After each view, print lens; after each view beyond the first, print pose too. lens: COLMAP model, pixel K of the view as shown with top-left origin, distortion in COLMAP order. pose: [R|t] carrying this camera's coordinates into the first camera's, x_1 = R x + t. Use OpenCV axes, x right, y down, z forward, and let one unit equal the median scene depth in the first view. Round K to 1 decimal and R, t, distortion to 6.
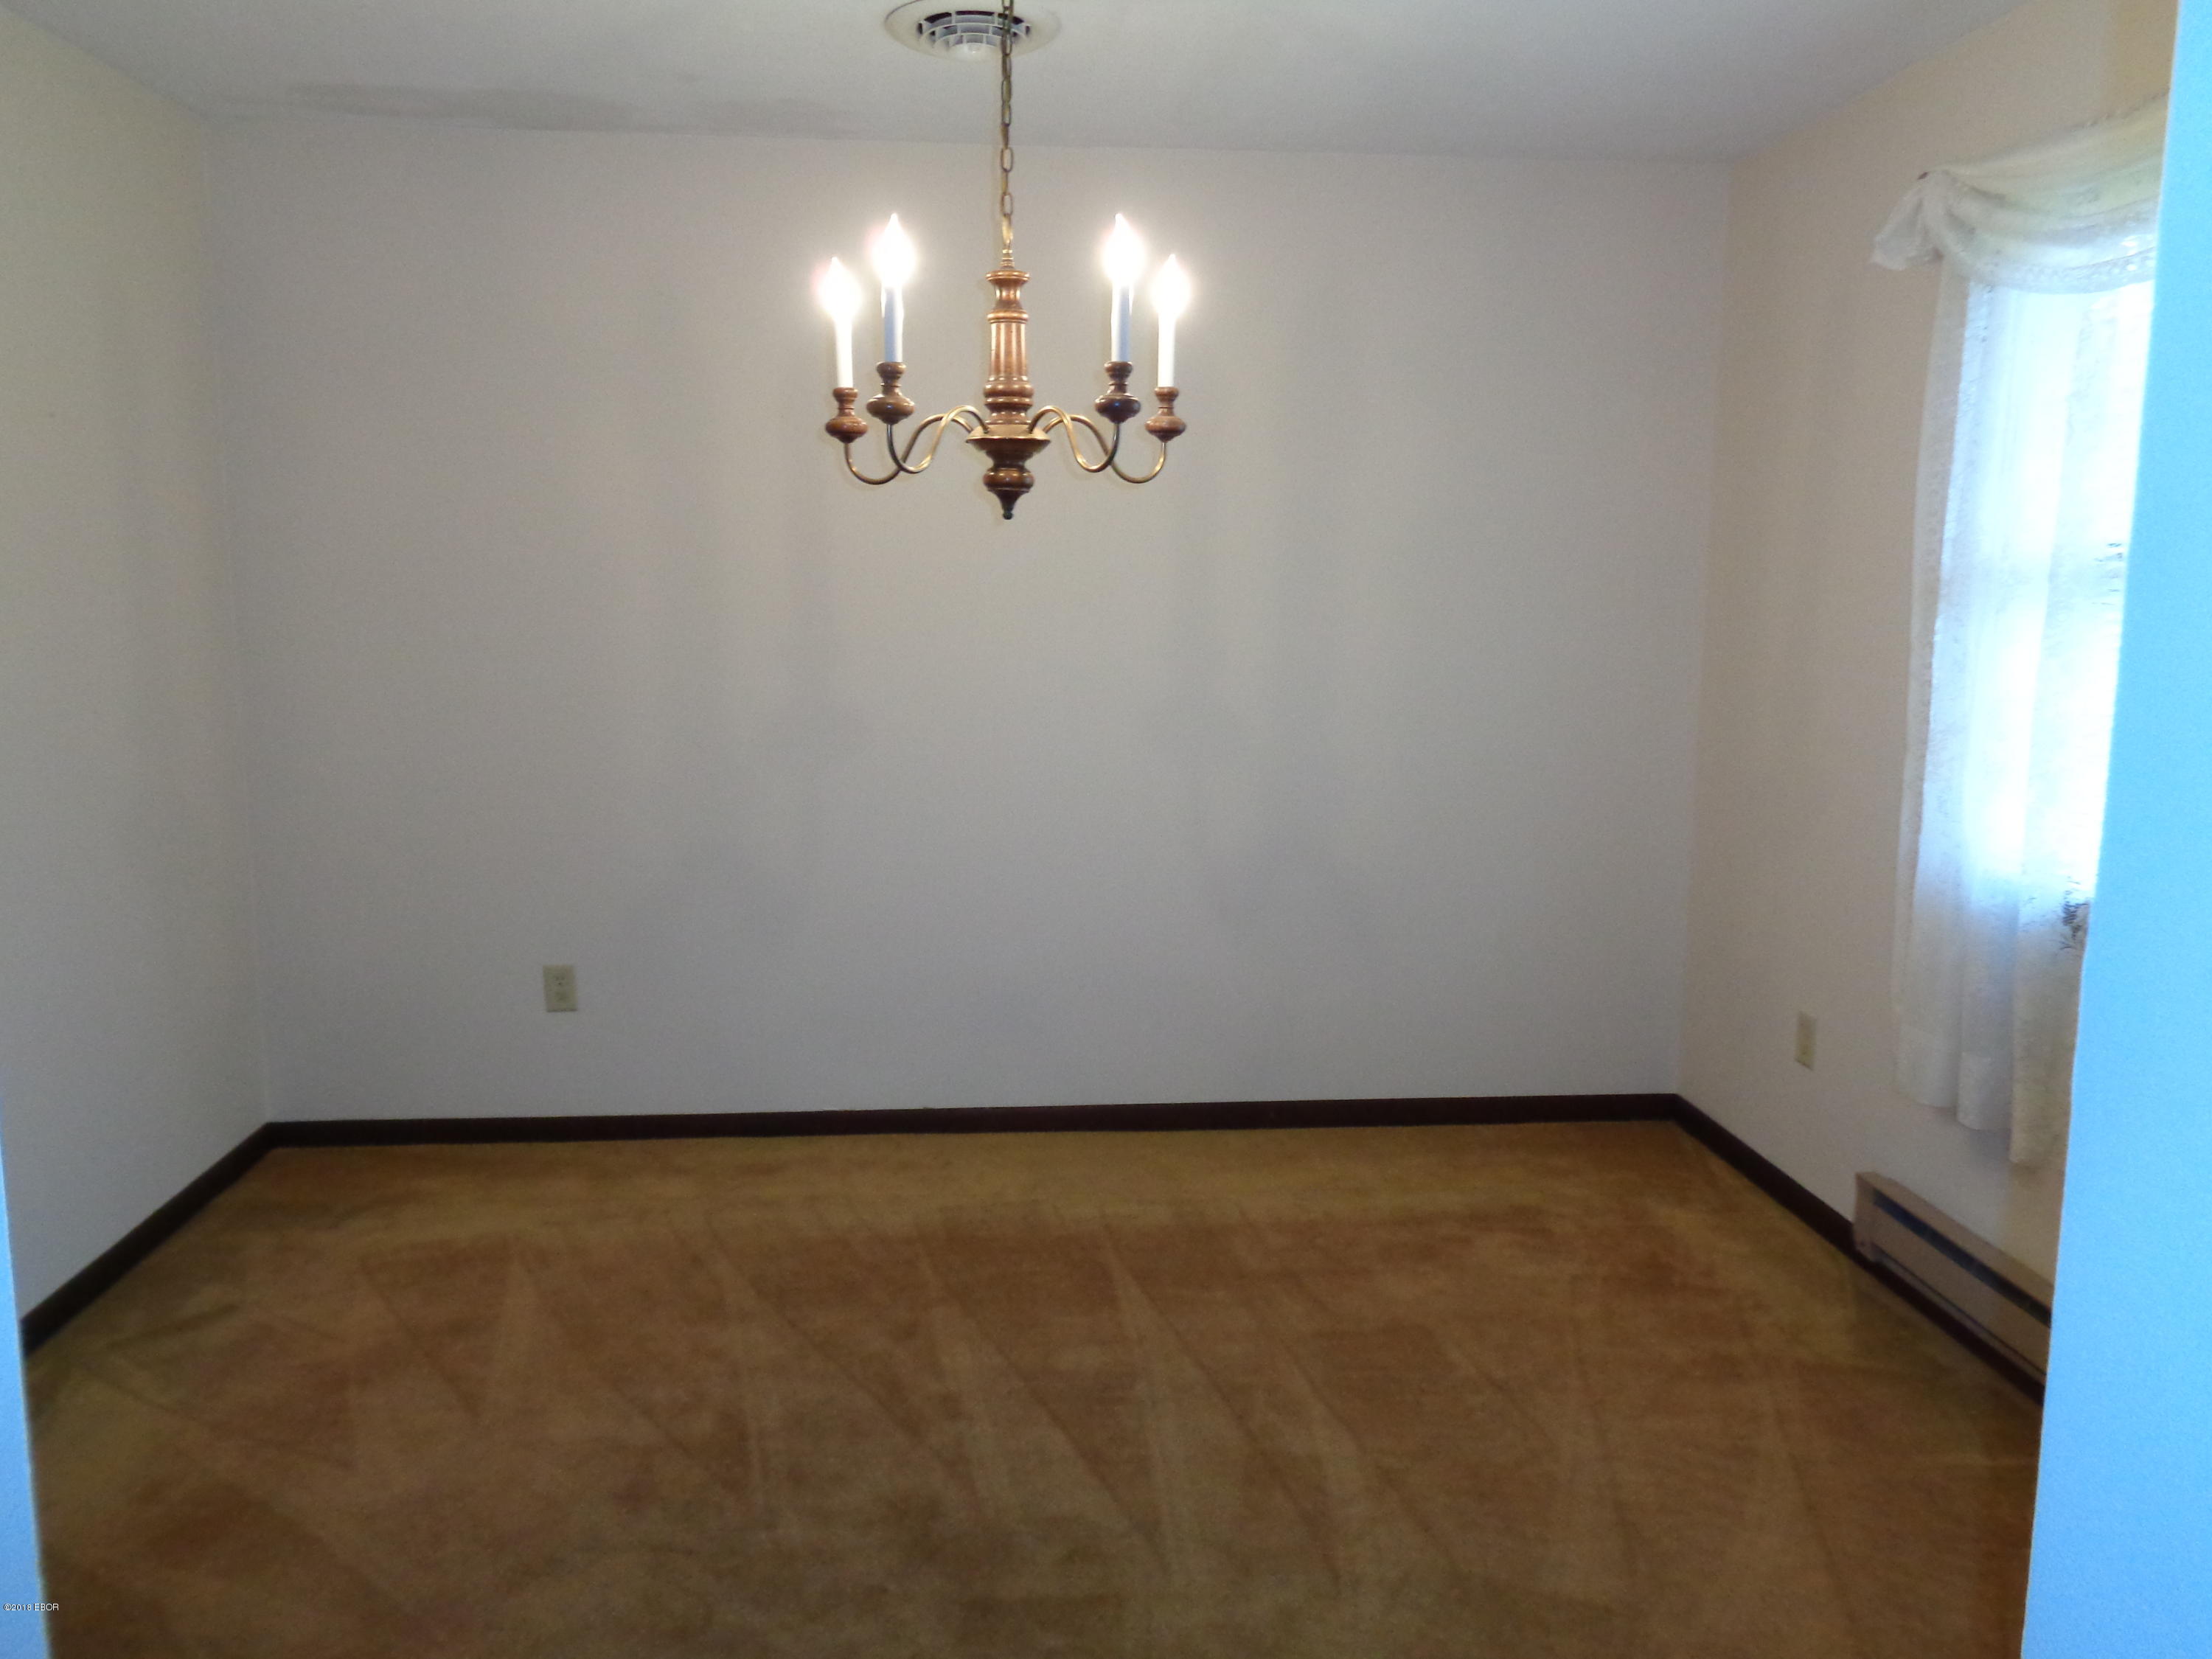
lens RADIAL K [[1723.3, 0, 1106.0], [0, 1723.3, 829.5], [0, 0, 1]] dist [-0.148145, 0.000692]
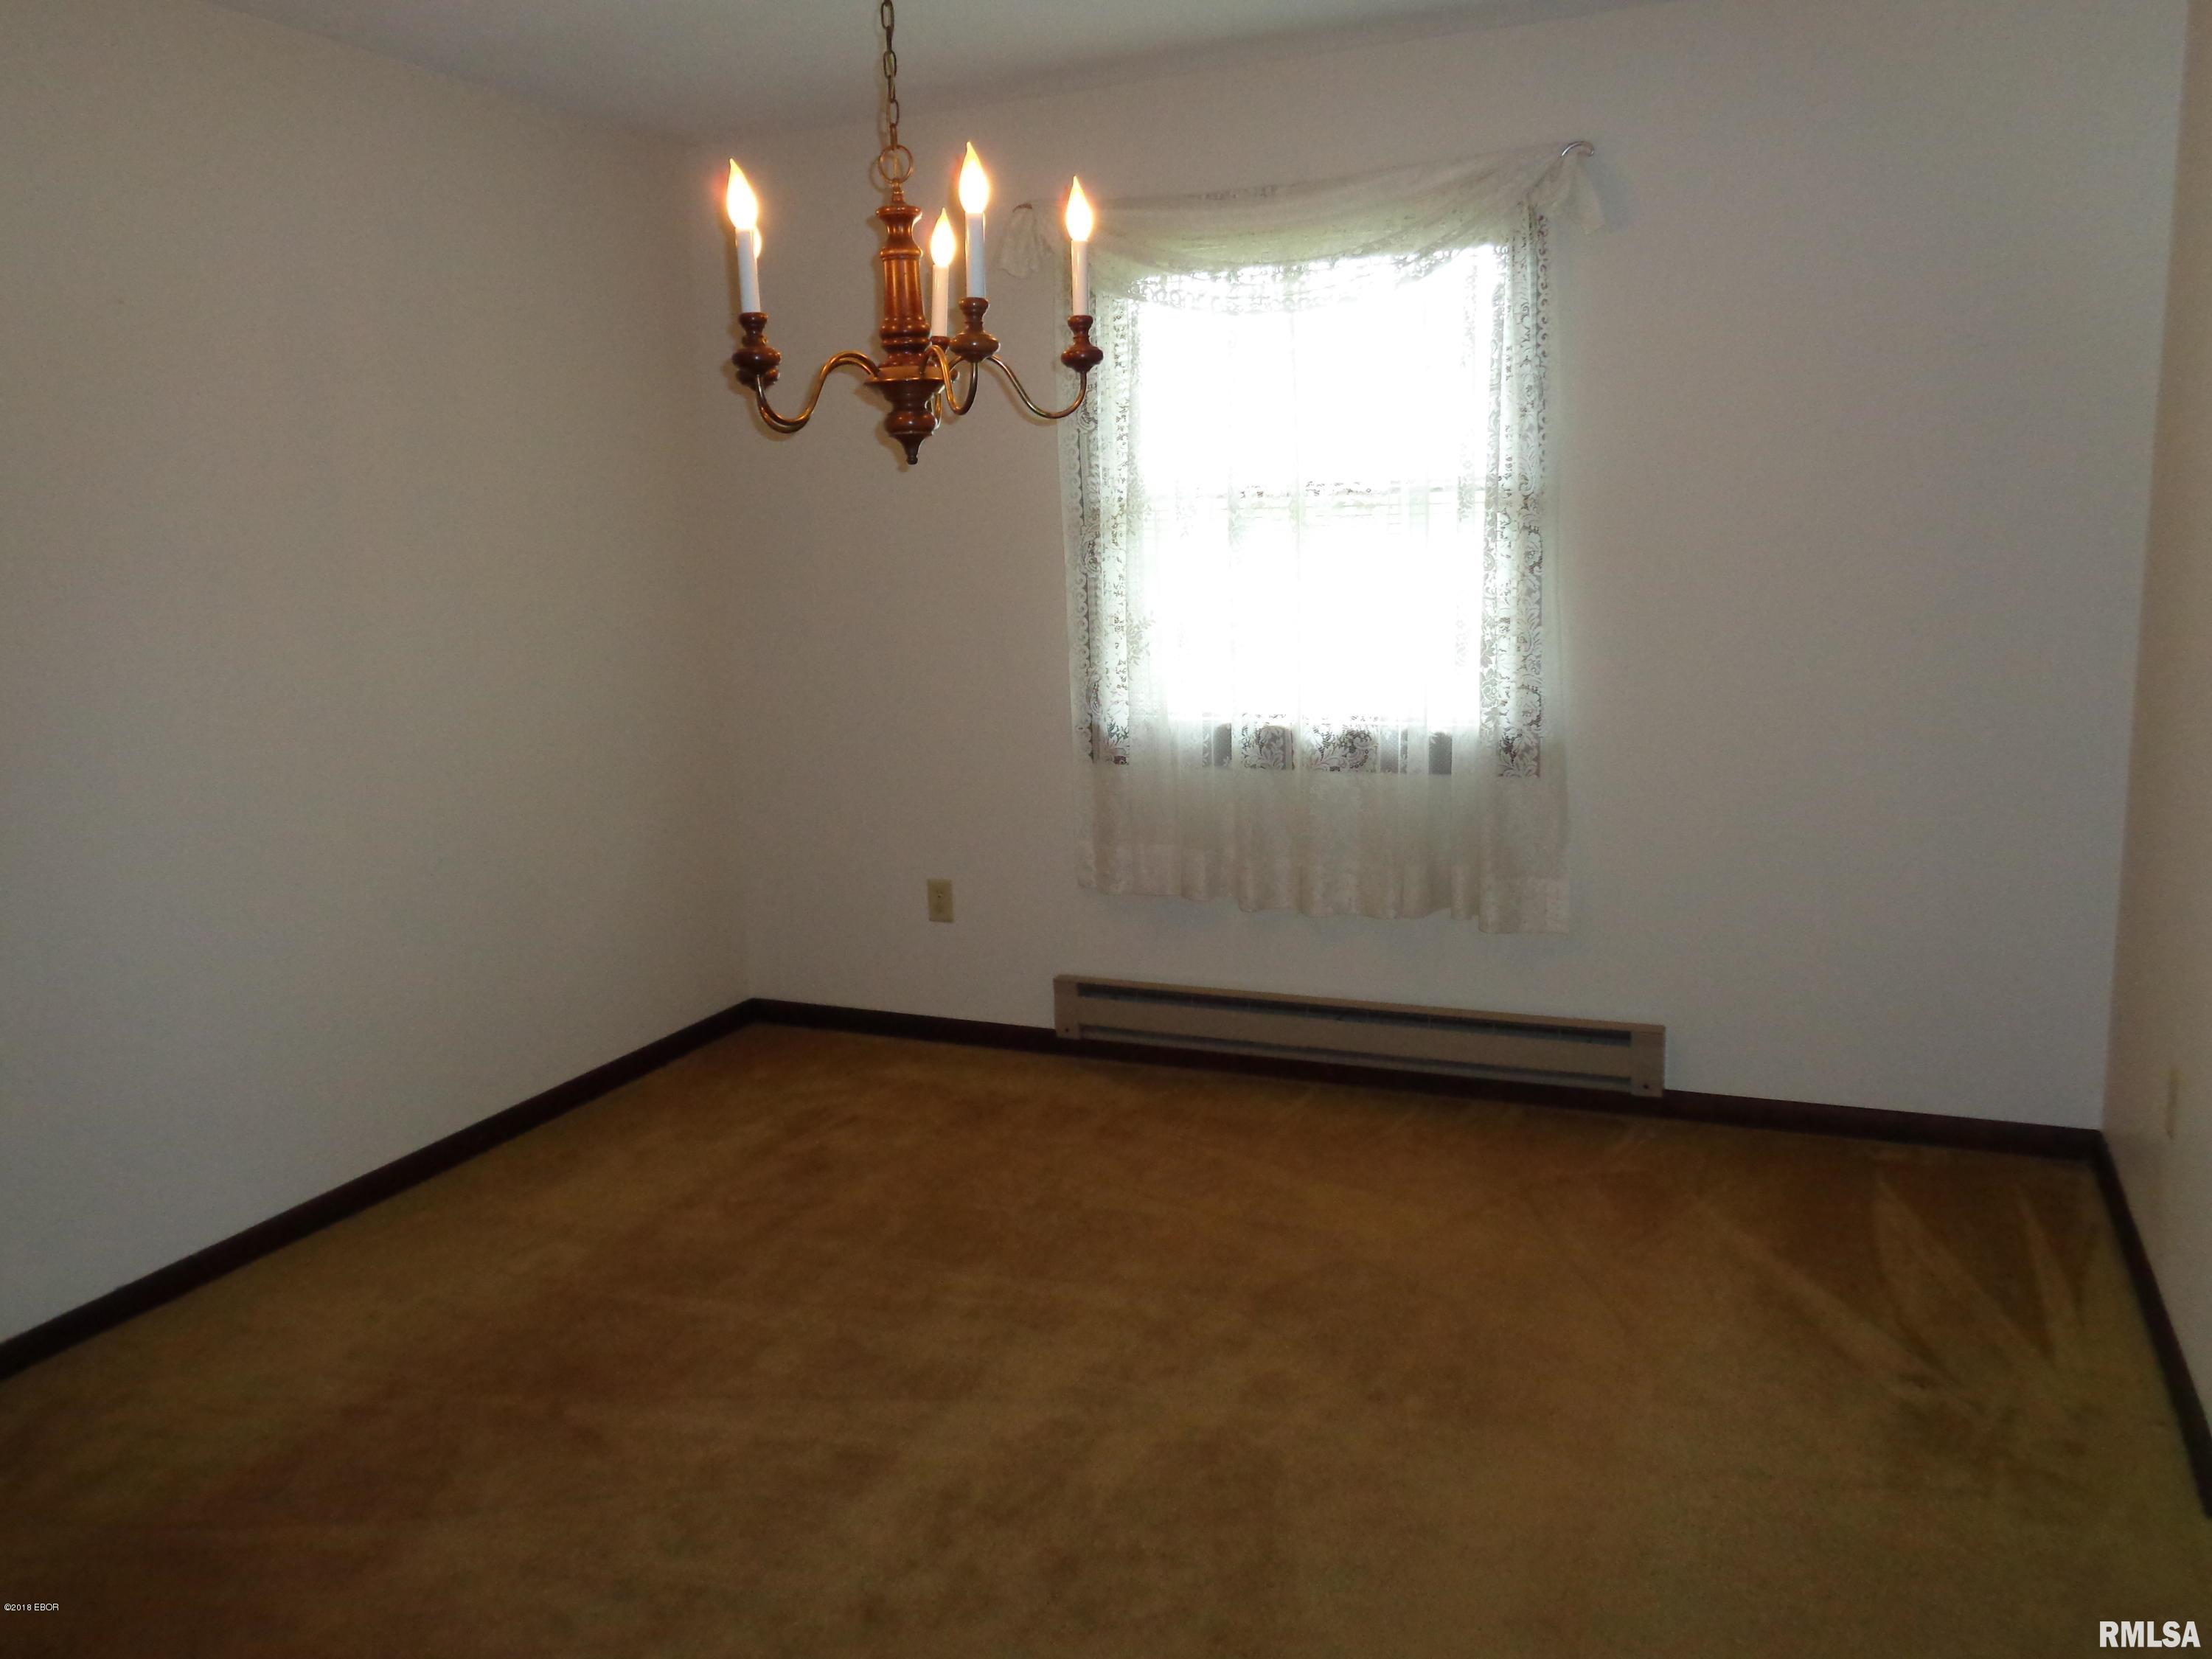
lens RADIAL K [[1668.6, 0, 1106.0], [0, 1668.6, 829.5], [0, 0, 1]] dist [0.000718, -0.001963]
pose [[0.473220, -0.193241, 0.859489, -0.879841], [0.191064, 0.974935, 0.114001, -0.063245], [-0.859975, 0.110270, 0.498280, 0.443327]]
